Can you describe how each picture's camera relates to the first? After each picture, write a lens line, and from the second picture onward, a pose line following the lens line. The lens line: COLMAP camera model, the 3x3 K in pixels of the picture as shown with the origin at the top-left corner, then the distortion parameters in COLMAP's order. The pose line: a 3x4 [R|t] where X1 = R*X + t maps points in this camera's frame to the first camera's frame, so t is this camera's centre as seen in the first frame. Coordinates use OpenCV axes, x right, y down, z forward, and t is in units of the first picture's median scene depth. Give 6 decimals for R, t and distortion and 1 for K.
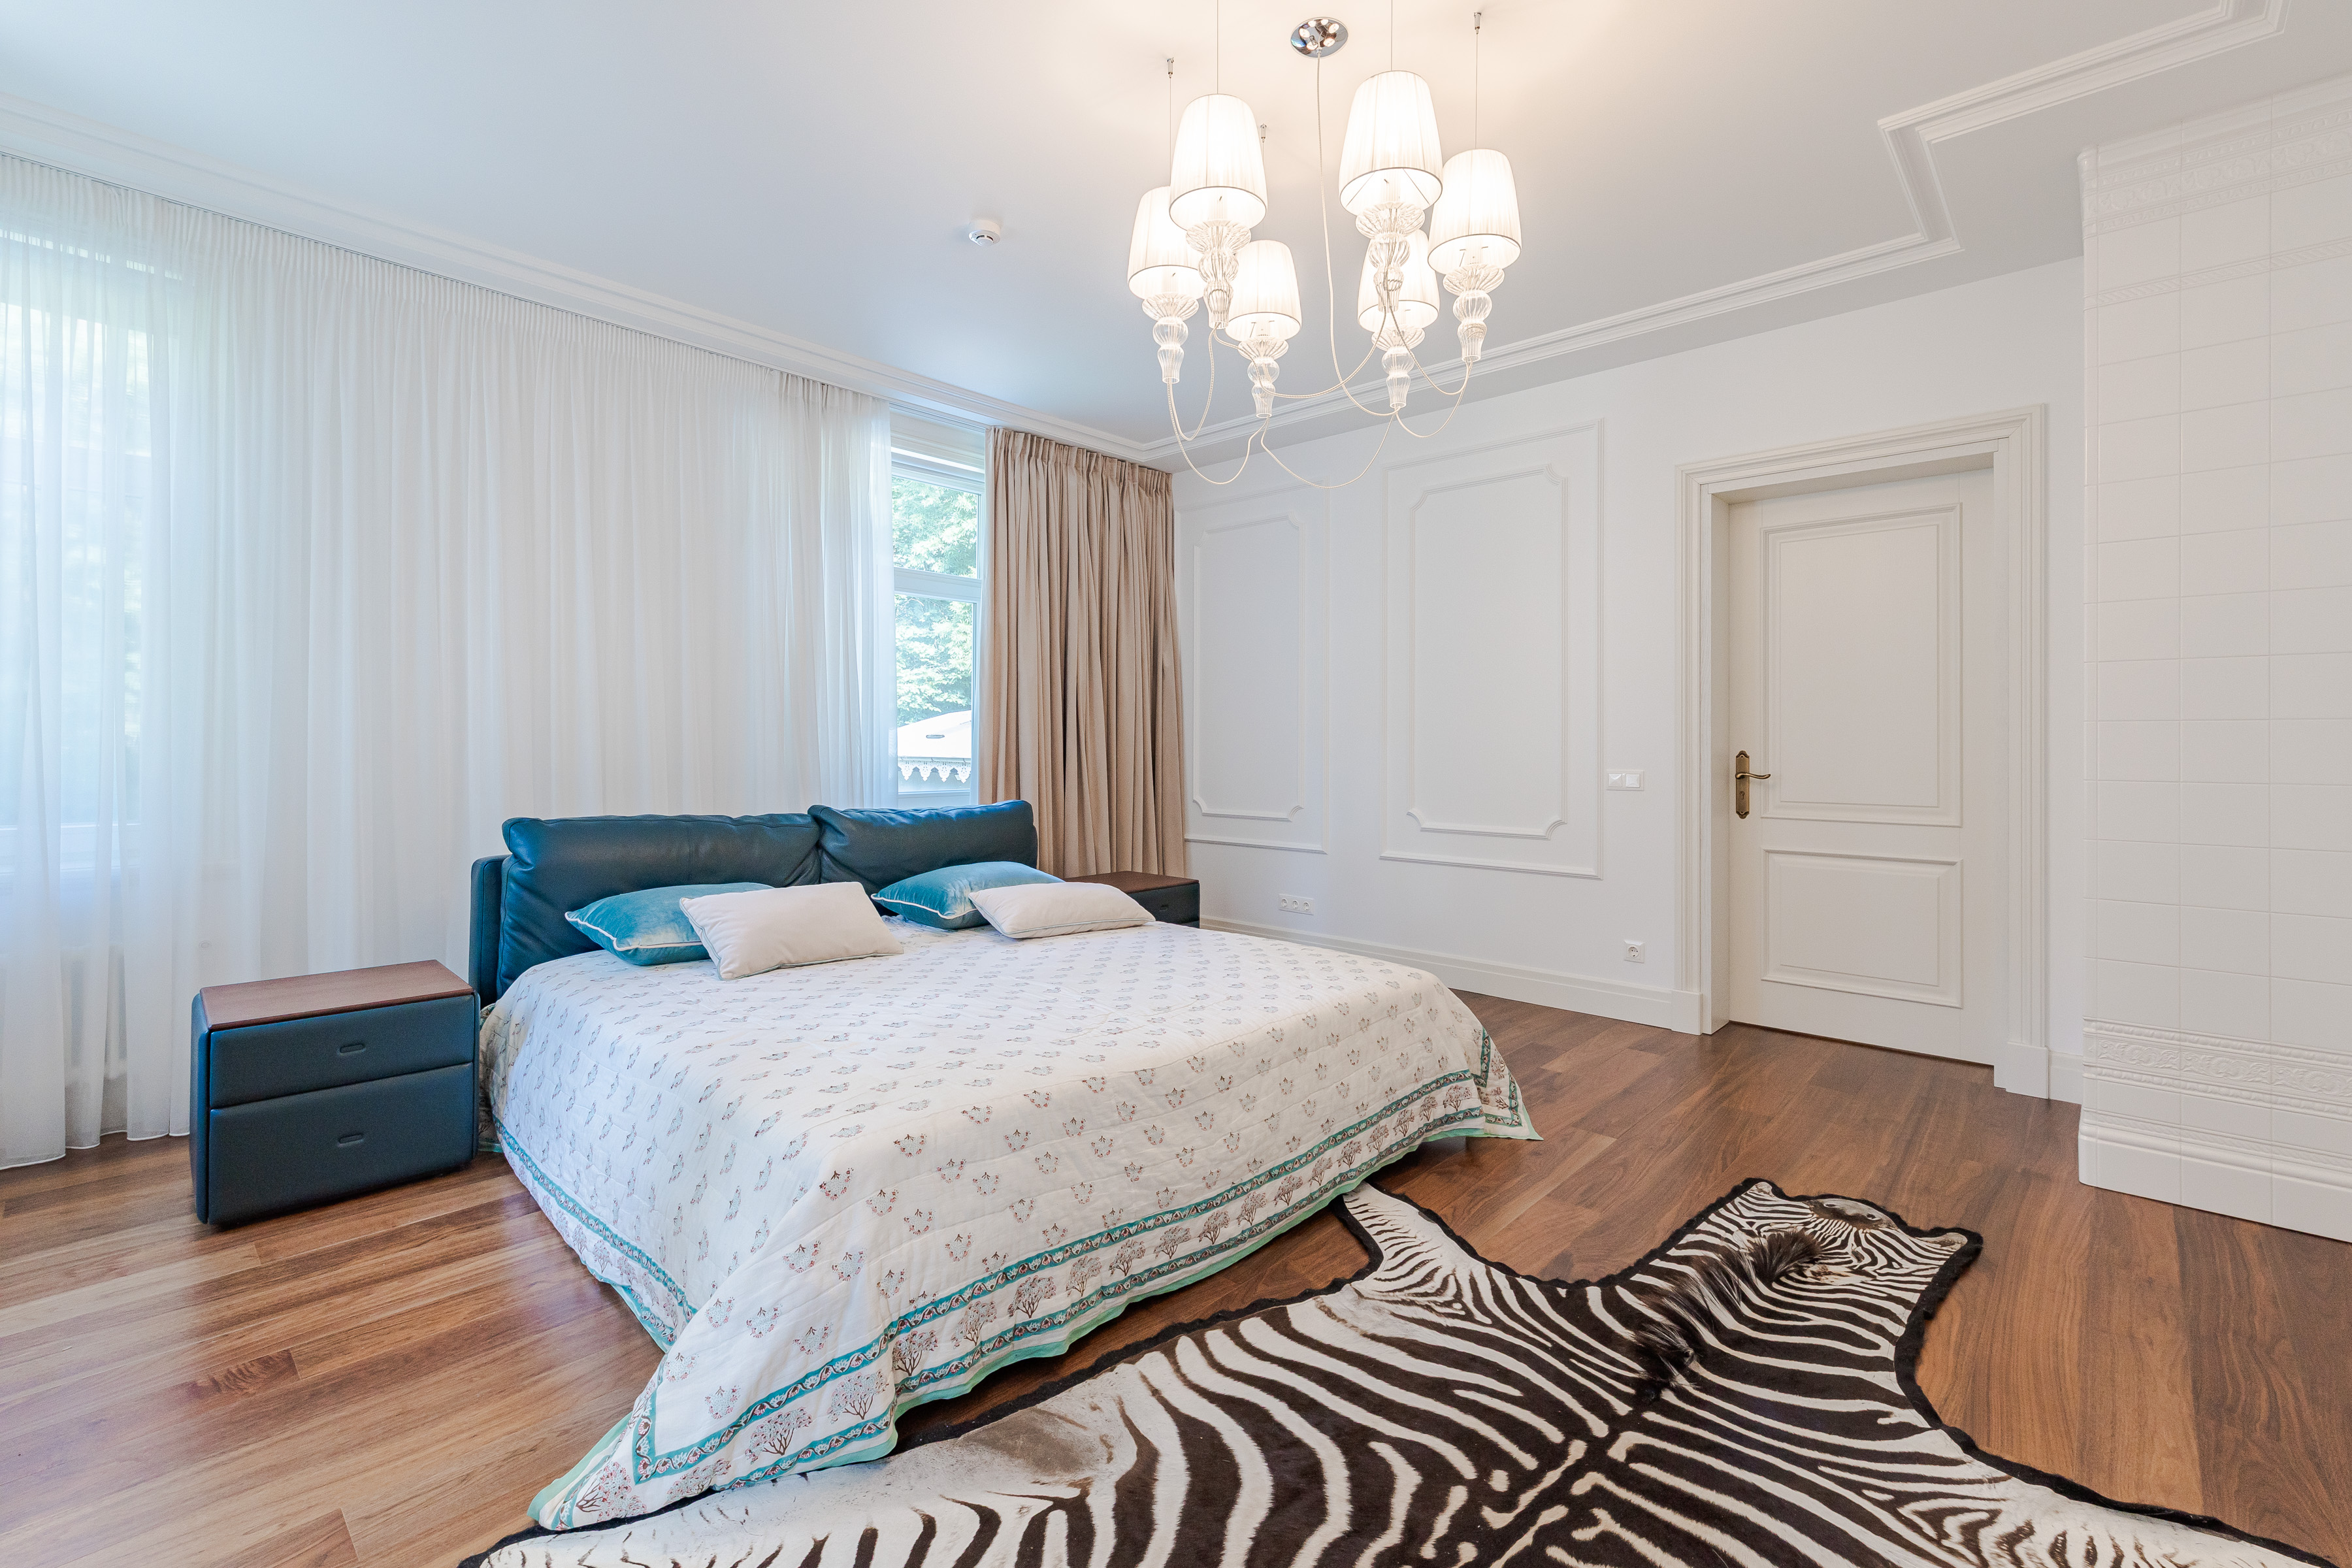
lens RADIAL K [[1044.7, 0, 1188.4], [0, 1044.7, 728.9], [0, 0, 1]] dist [-0.001410, -0.000104]
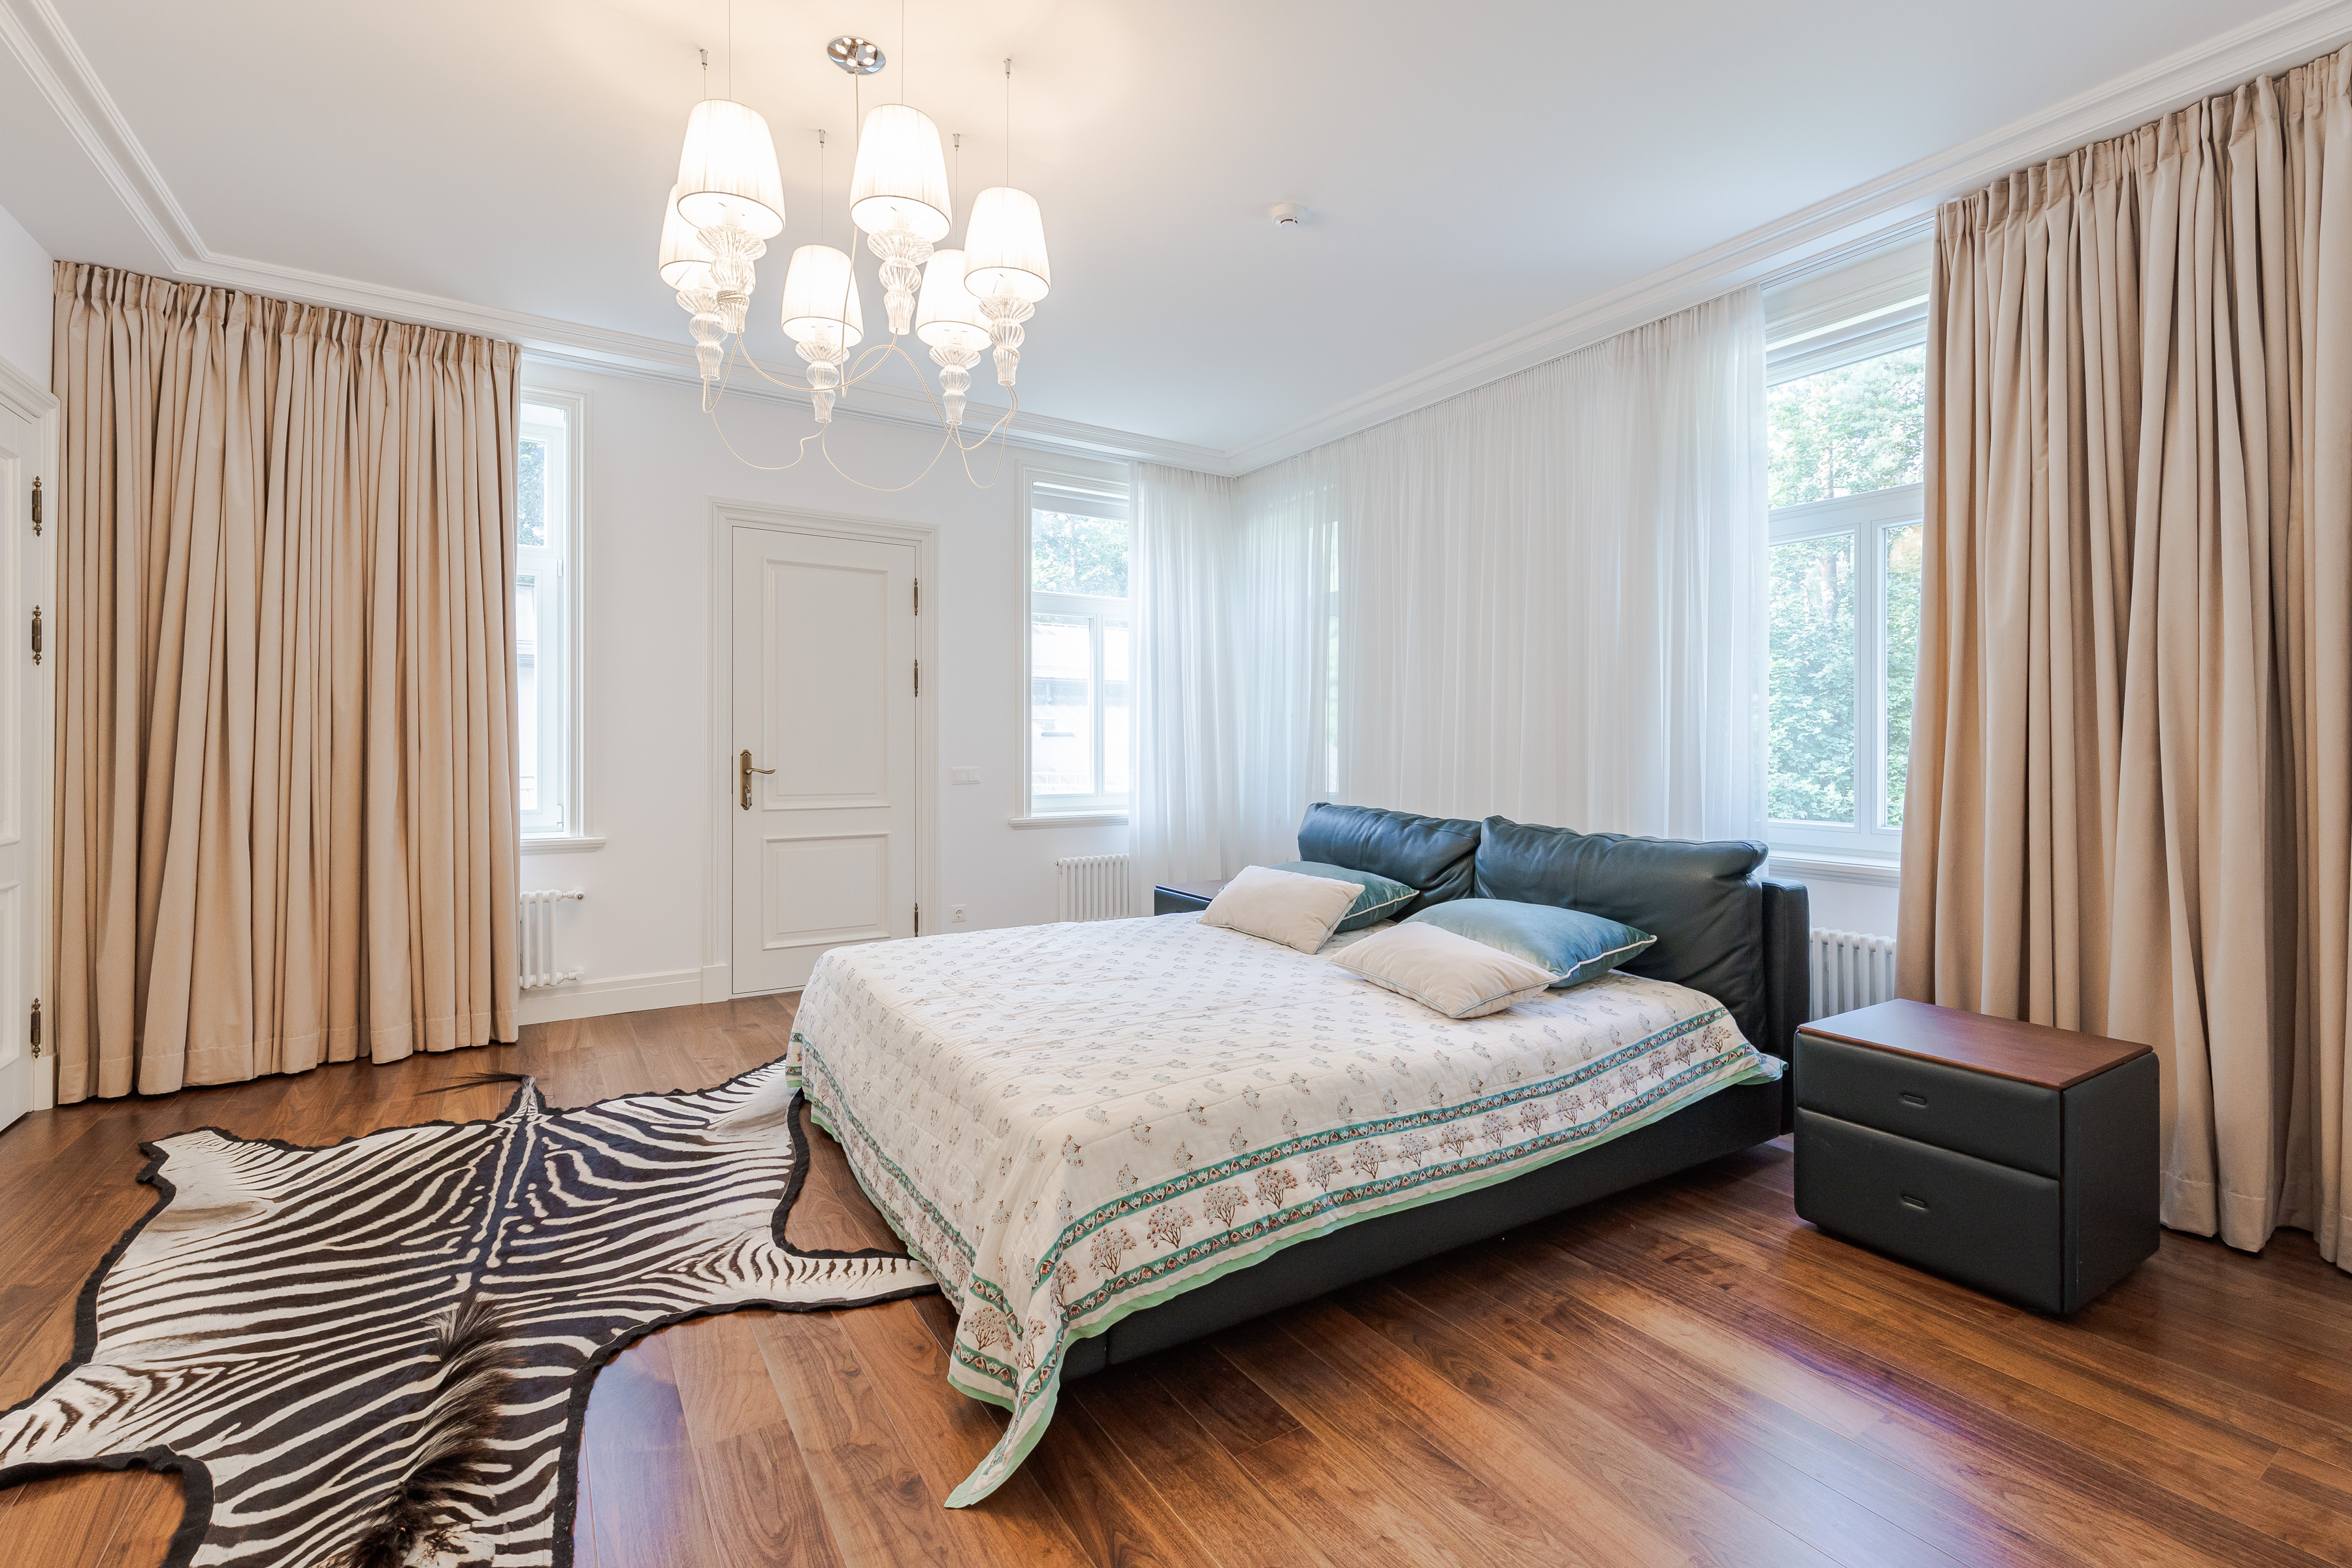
lens RADIAL K [[1044.7, 0, 1188.4], [0, 1044.7, 728.9], [0, 0, 1]] dist [-0.001410, -0.000104]
pose [[-0.265983, -0.017111, -0.963826, 1.291196], [0.009164, 0.999752, -0.020278, 0.026567], [0.963934, -0.014226, -0.265761, 1.993023]]
